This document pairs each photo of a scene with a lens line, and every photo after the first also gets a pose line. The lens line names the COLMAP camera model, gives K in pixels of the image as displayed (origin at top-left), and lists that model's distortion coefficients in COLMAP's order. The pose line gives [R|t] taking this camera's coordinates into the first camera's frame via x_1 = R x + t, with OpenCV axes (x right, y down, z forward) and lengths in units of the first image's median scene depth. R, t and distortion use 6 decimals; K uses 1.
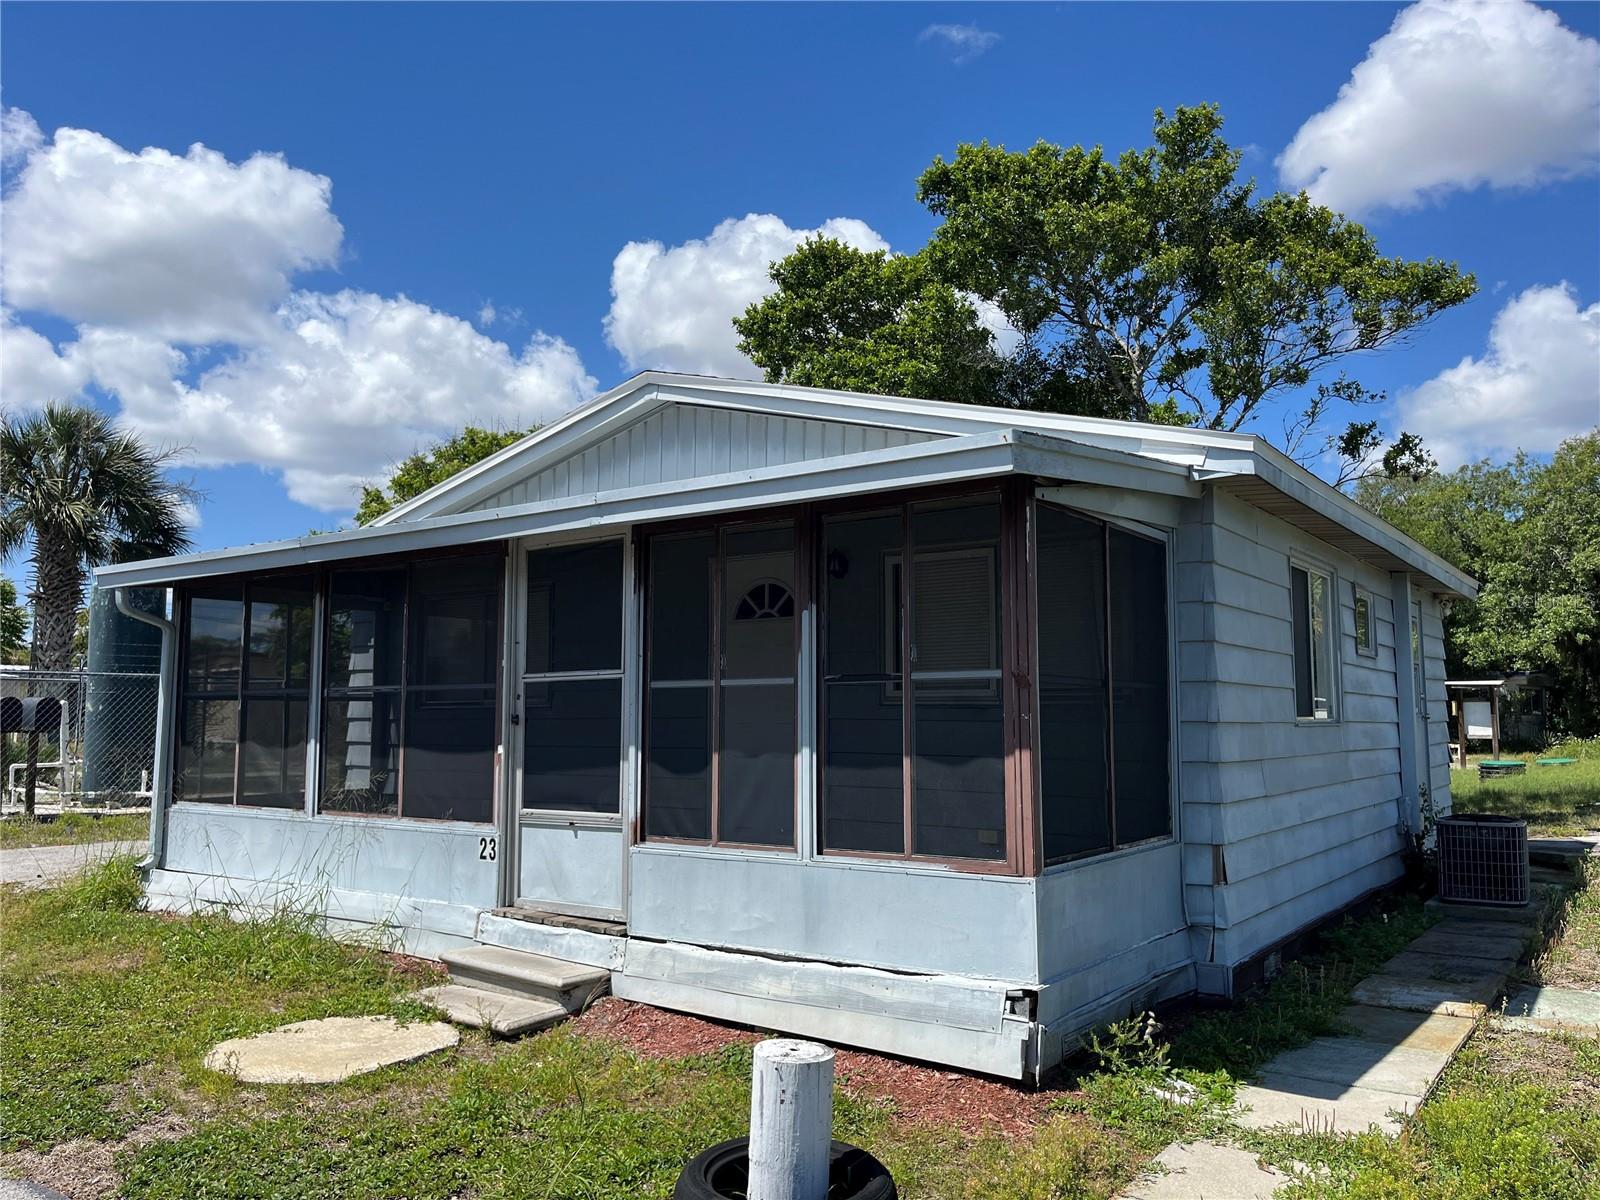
lens RADIAL K [[1233.5, 0, 790.8], [0, 1233.5, 600.9], [0, 0, 1]] dist [-0.008477, 0.001568]
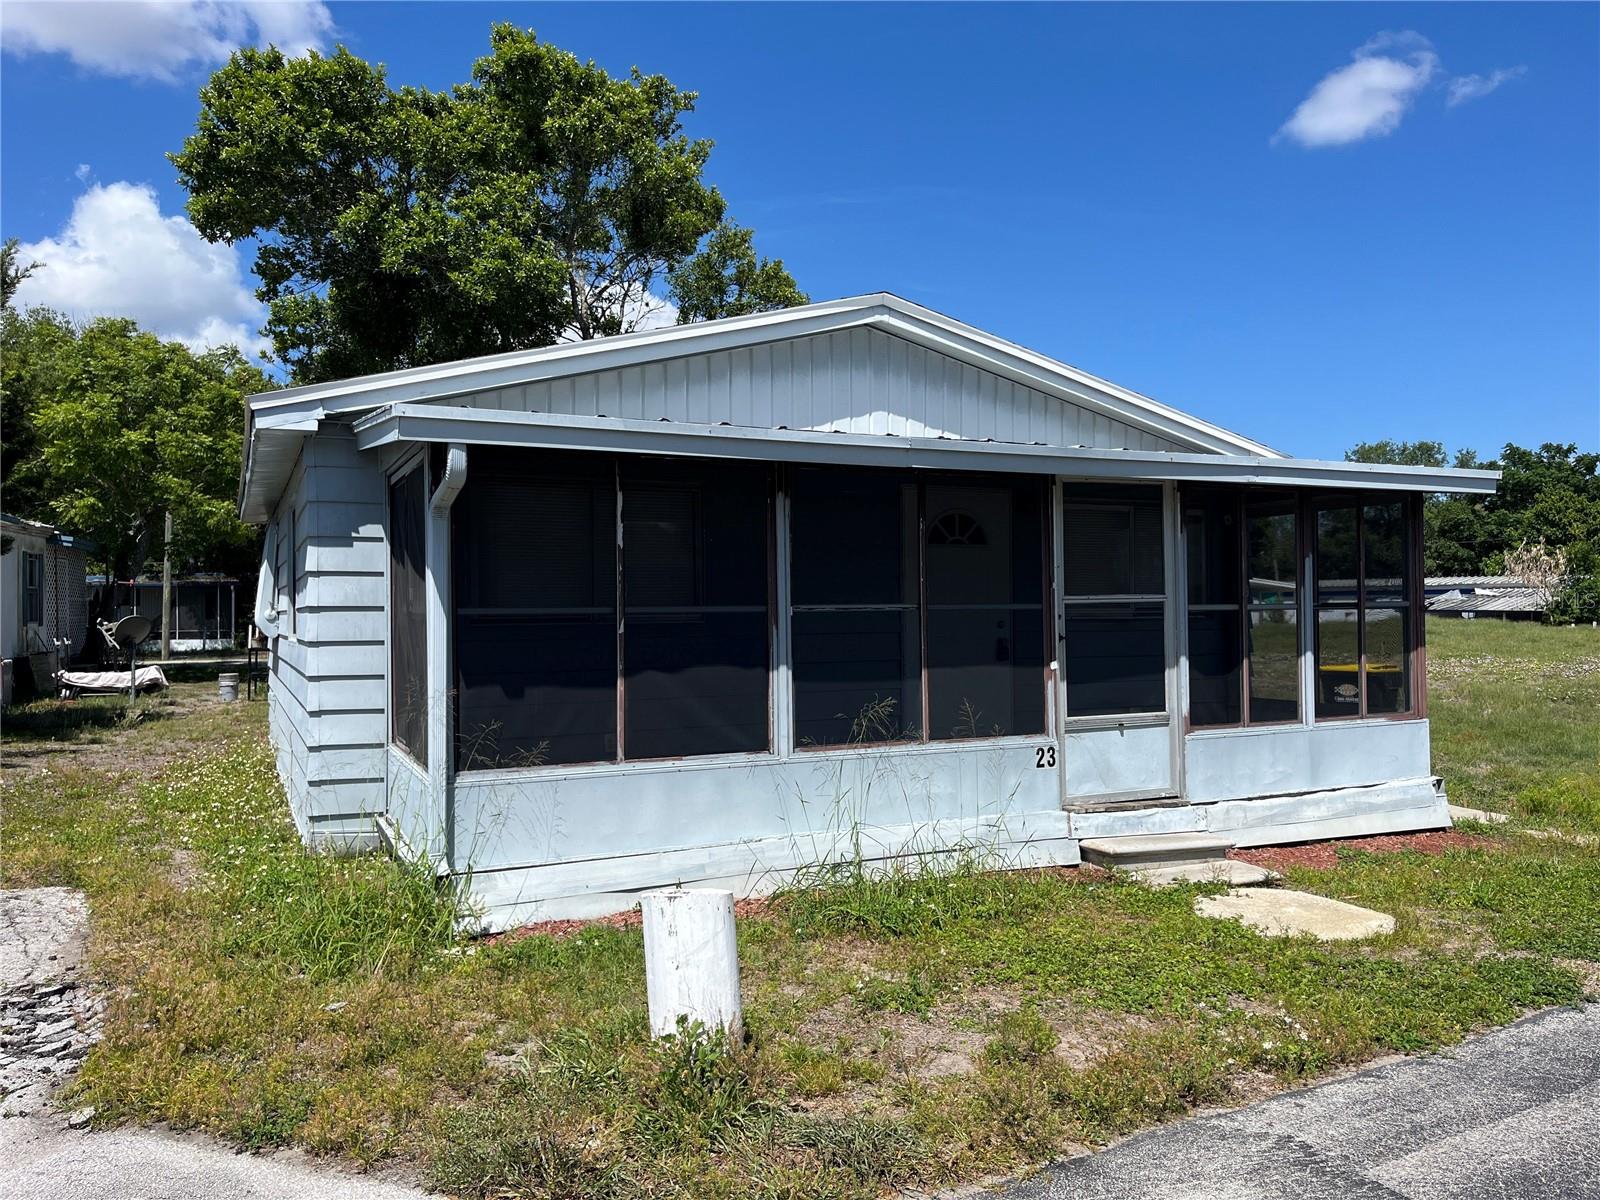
lens RADIAL K [[1233.5, 0, 790.4], [0, 1233.5, 595.6], [0, 0, 1]] dist [-0.008477, 0.001568]
pose [[0.476727, 0.005962, 0.879031, -1.358305], [-0.080779, 0.996043, 0.037054, 0.038908], [-0.875332, -0.088671, 0.475322, 0.721007]]
